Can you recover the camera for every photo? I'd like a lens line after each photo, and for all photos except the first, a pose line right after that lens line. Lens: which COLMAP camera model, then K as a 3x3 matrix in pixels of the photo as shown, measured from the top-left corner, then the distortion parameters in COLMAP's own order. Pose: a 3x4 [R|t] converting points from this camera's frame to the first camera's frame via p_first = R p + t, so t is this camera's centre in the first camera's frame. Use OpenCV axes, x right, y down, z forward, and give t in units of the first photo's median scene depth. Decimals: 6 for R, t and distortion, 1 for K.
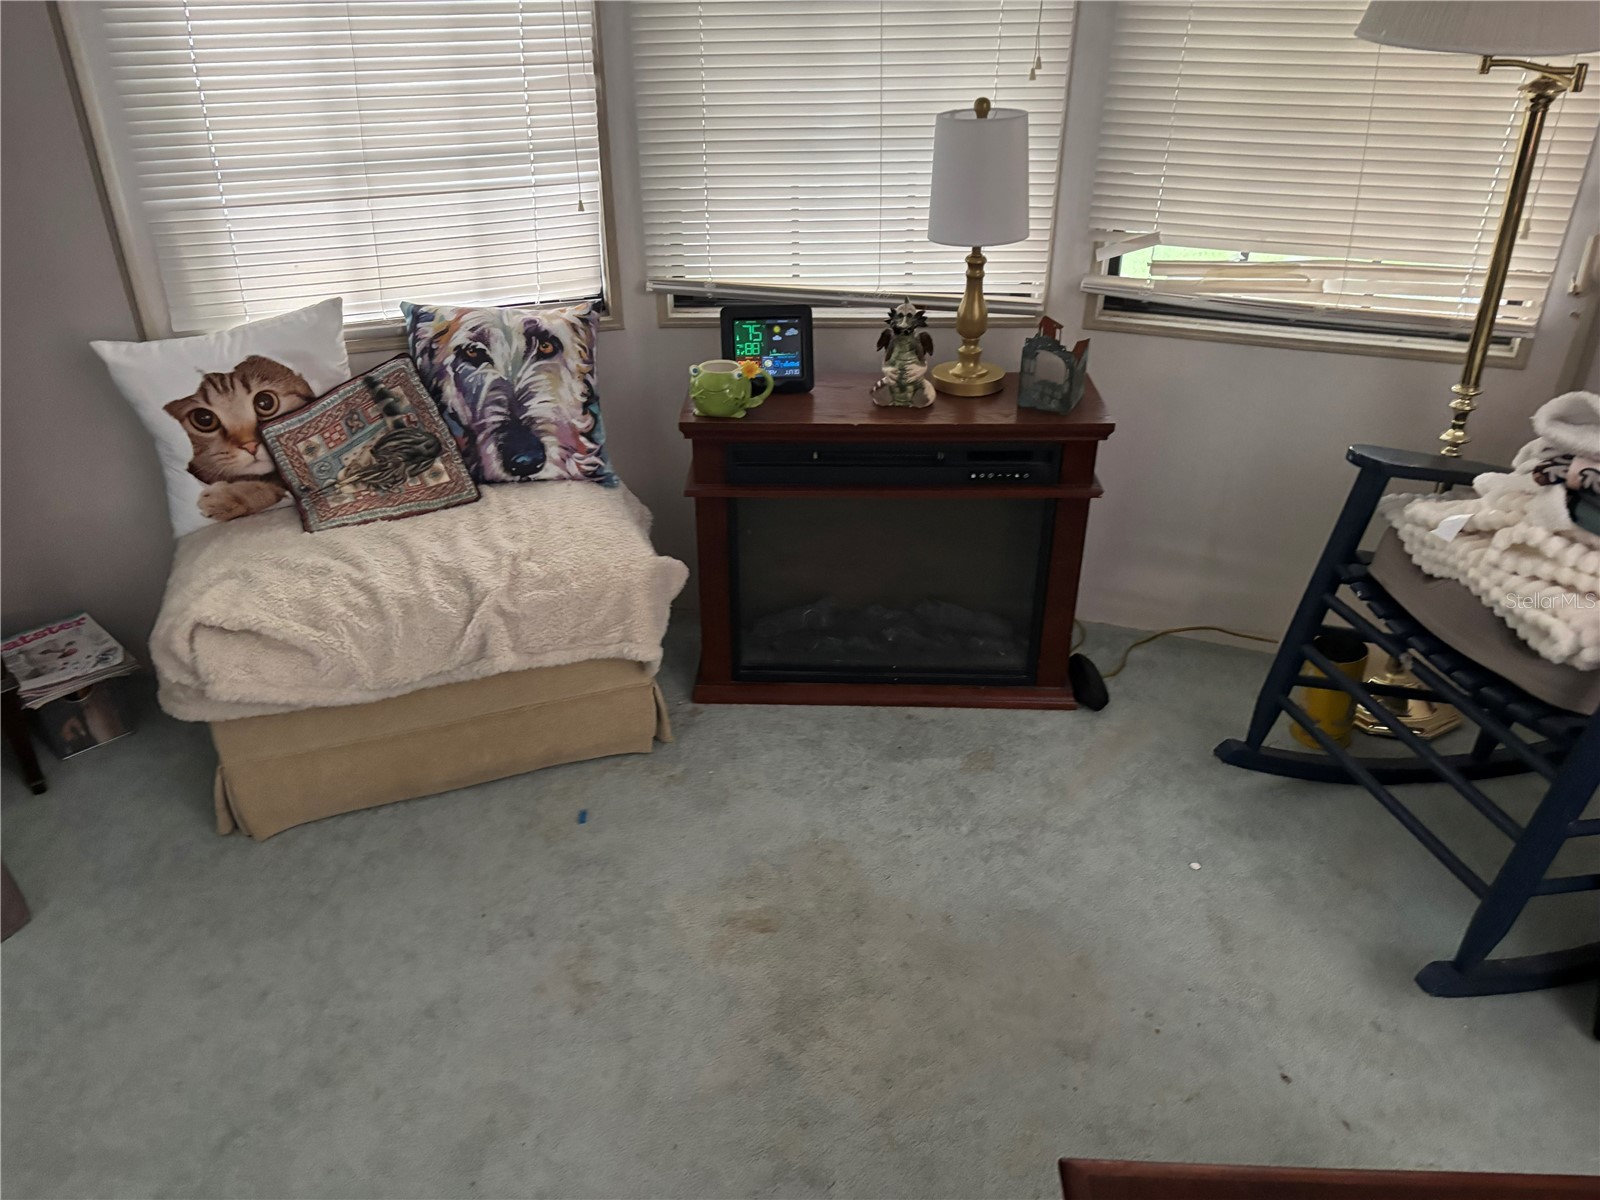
lens RADIAL K [[1208.2, 0, 816.5], [0, 1208.2, 606.2], [0, 0, 1]] dist [0.001687, 0.002002]
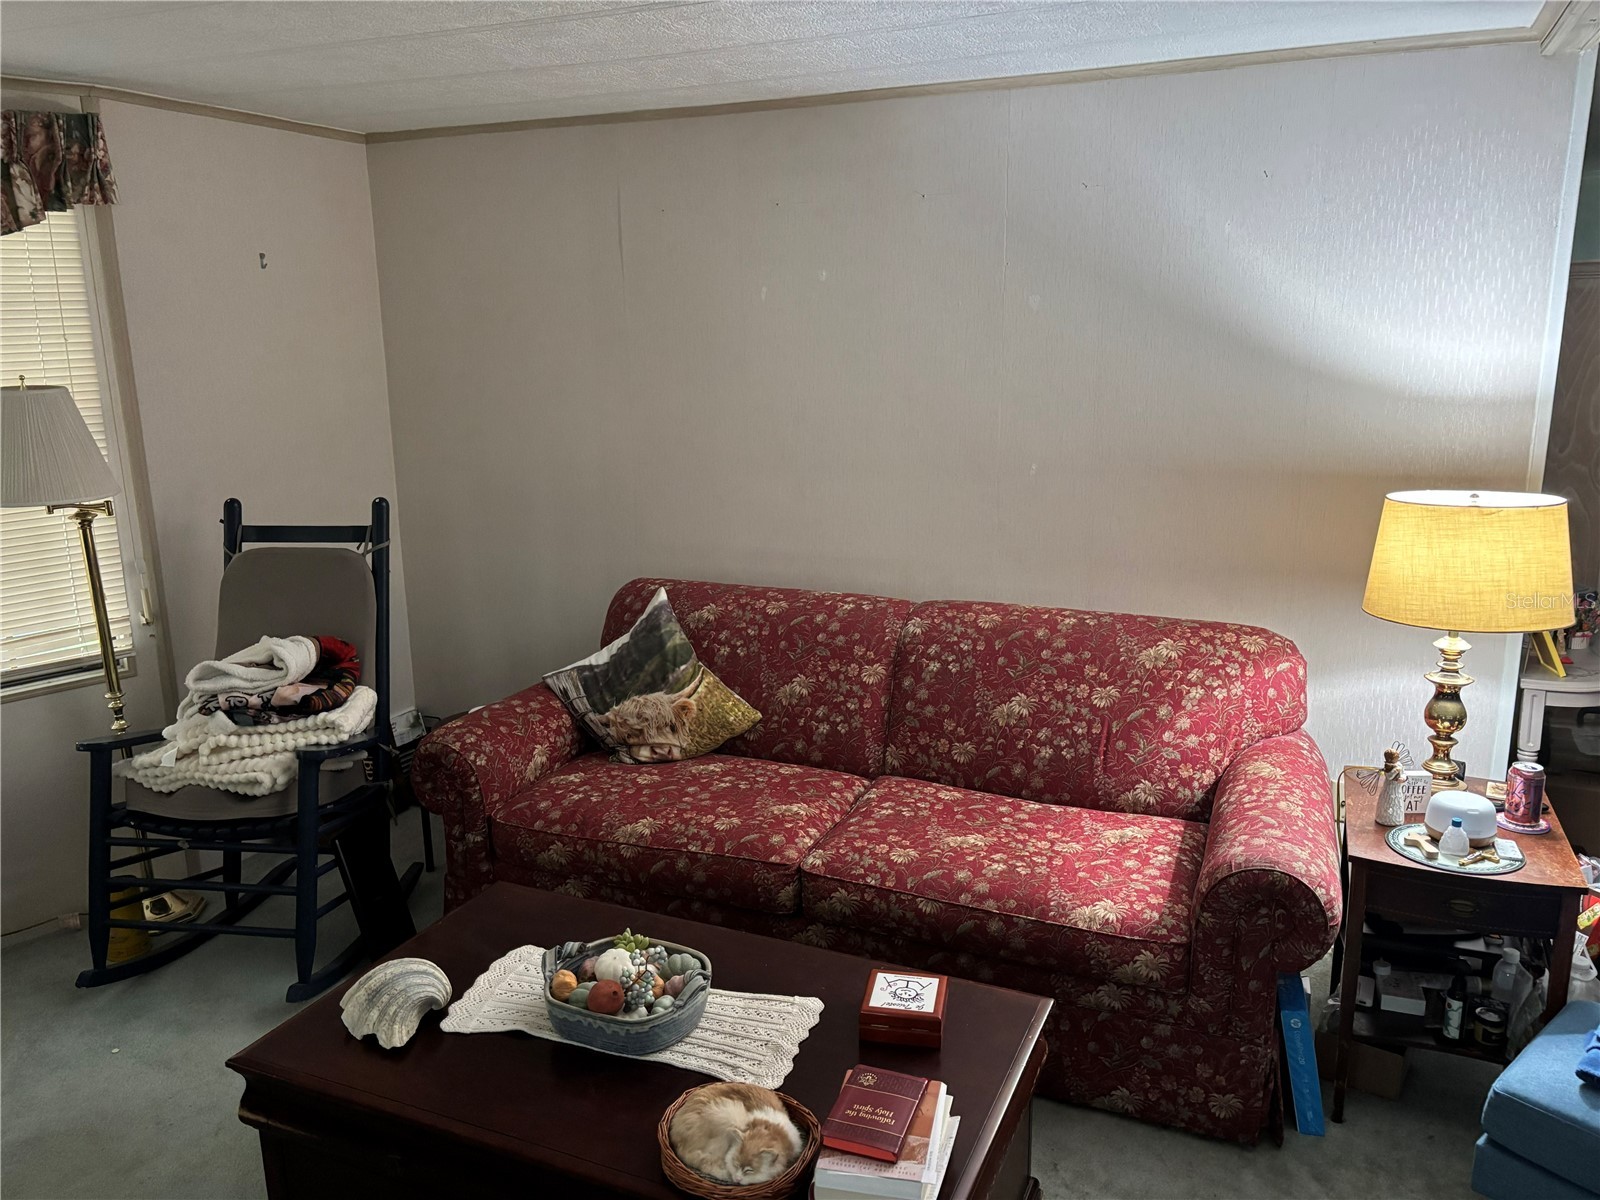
lens RADIAL K [[1208.2, 0, 803.0], [0, 1208.2, 599.3], [0, 0, 1]] dist [0.001687, 0.002002]
pose [[0.370863, -0.211298, 0.904331, -0.509242], [0.475858, 0.879461, 0.010339, 0.116384], [-0.797508, 0.426499, 0.426707, -0.411435]]
